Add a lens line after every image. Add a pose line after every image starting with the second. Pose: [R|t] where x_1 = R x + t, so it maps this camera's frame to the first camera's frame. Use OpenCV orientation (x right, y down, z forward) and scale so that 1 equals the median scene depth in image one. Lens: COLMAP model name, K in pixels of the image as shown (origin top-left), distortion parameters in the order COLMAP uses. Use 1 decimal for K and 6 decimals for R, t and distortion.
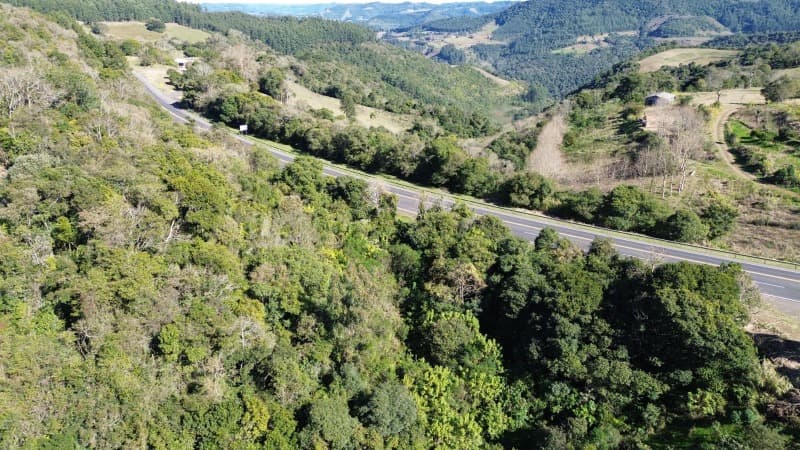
lens RADIAL K [[562.2, 0, 400.0], [0, 562.2, 225.0], [0, 0, 1]] dist [0.086010, -0.083270]
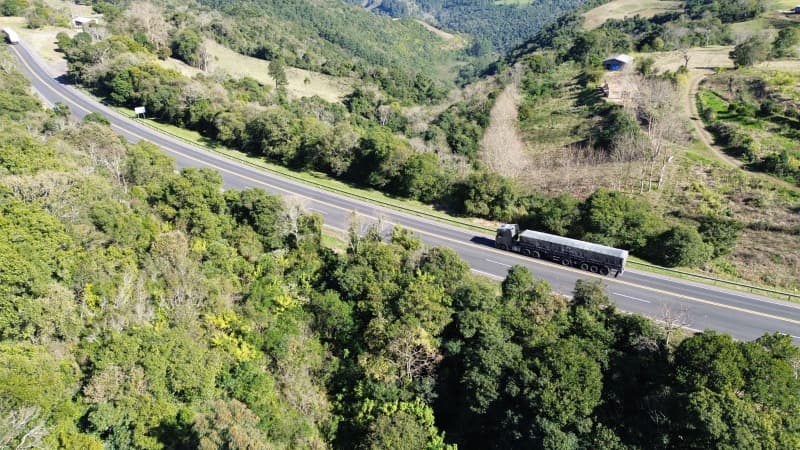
lens RADIAL K [[562.2, 0, 400.0], [0, 562.2, 225.0], [0, 0, 1]] dist [0.086010, -0.083270]
pose [[0.995200, -0.043262, 0.087786, 0.025483], [0.036470, 0.996321, 0.077547, -0.073719], [-0.090818, -0.073973, 0.993116, 0.173887]]
